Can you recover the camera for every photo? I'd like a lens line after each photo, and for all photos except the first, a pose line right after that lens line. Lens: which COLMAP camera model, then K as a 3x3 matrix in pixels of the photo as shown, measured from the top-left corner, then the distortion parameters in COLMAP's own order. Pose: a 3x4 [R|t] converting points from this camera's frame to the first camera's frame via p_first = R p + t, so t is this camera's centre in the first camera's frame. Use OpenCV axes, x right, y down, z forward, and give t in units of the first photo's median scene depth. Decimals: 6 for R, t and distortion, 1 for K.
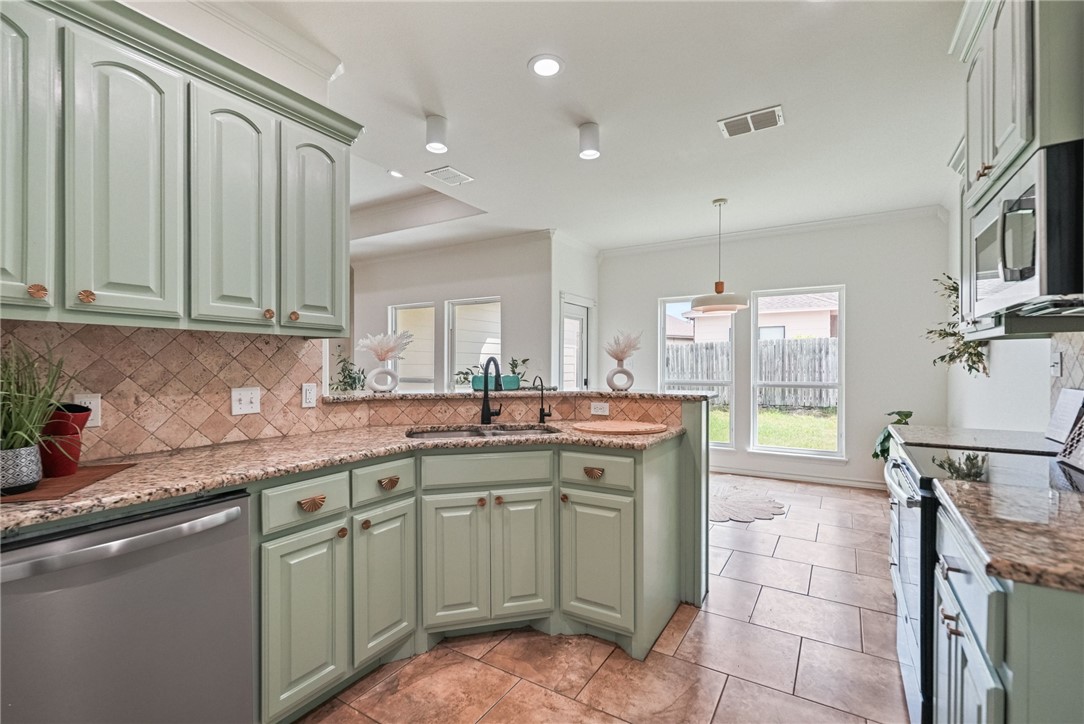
lens RADIAL K [[485.4, 0, 545.5], [0, 485.4, 360.7], [0, 0, 1]] dist [0.002641, 0.000776]
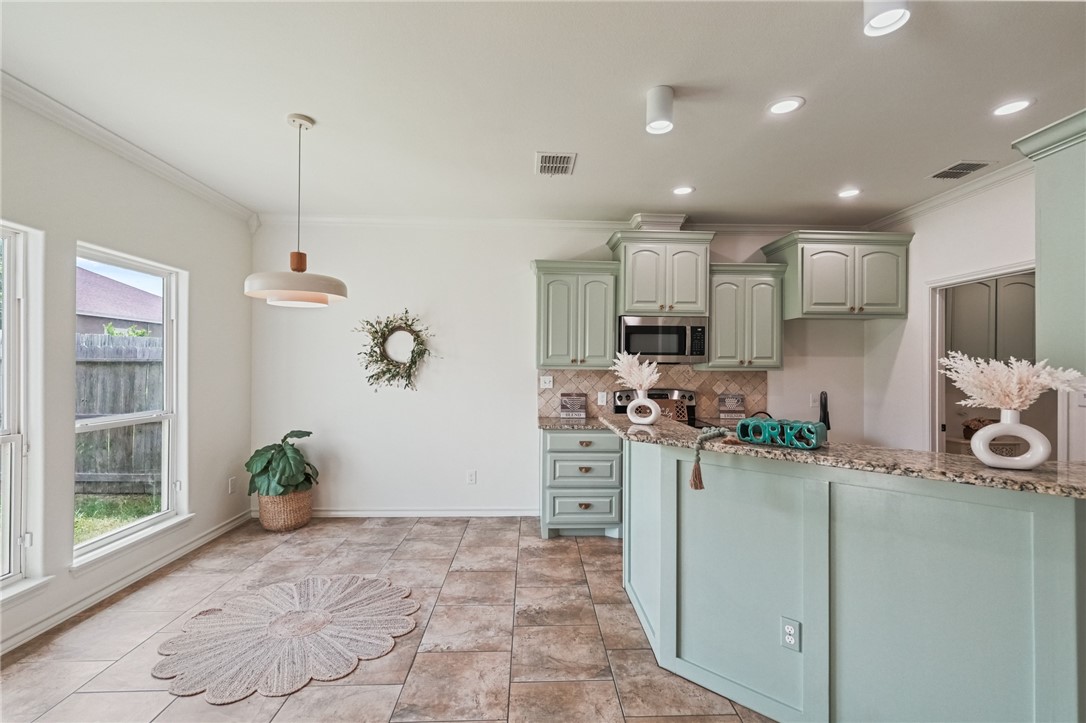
lens RADIAL K [[485.5, 0, 550.6], [0, 485.5, 365.8], [0, 0, 1]] dist [0.001556, 0.000114]
pose [[-0.557601, -0.000720, 0.830109, -0.312391], [-0.014390, 0.999858, -0.008799, -0.021820], [-0.829984, -0.016851, -0.557532, 1.074568]]
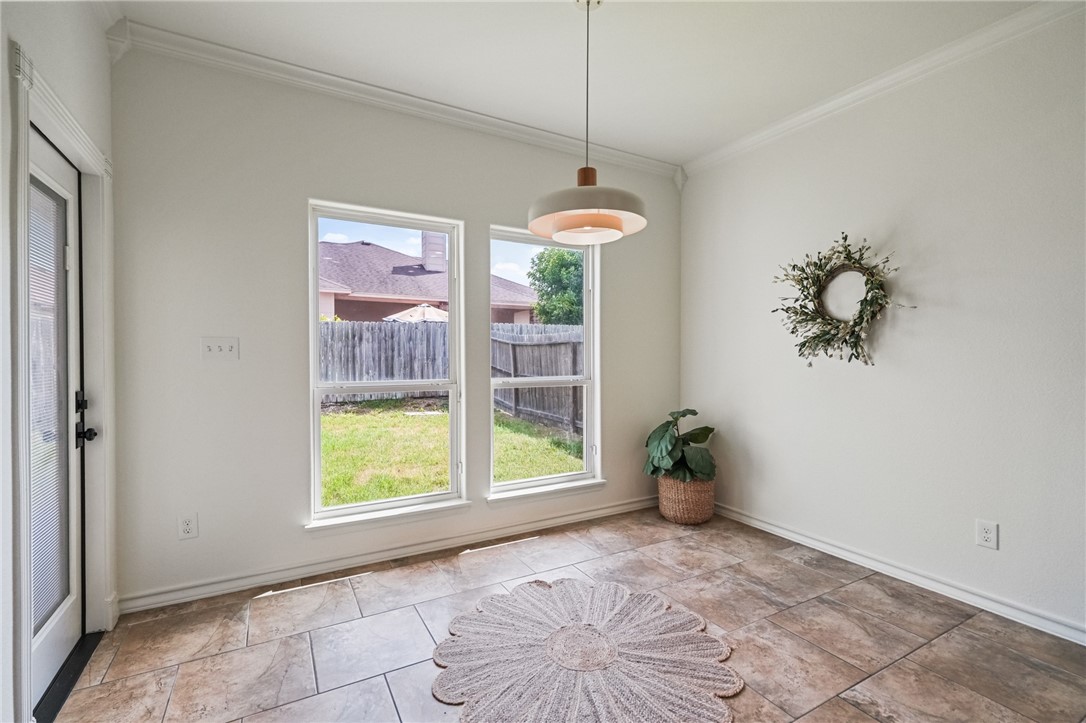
lens RADIAL K [[486.6, 0, 543.0], [0, 486.6, 361.5], [0, 0, 1]] dist [0.003269, 0.000448]
pose [[0.487255, -0.011509, 0.873184, -0.070666], [-0.009838, 0.999777, 0.018668, 0.012489], [-0.873204, -0.017686, 0.487033, 0.808797]]
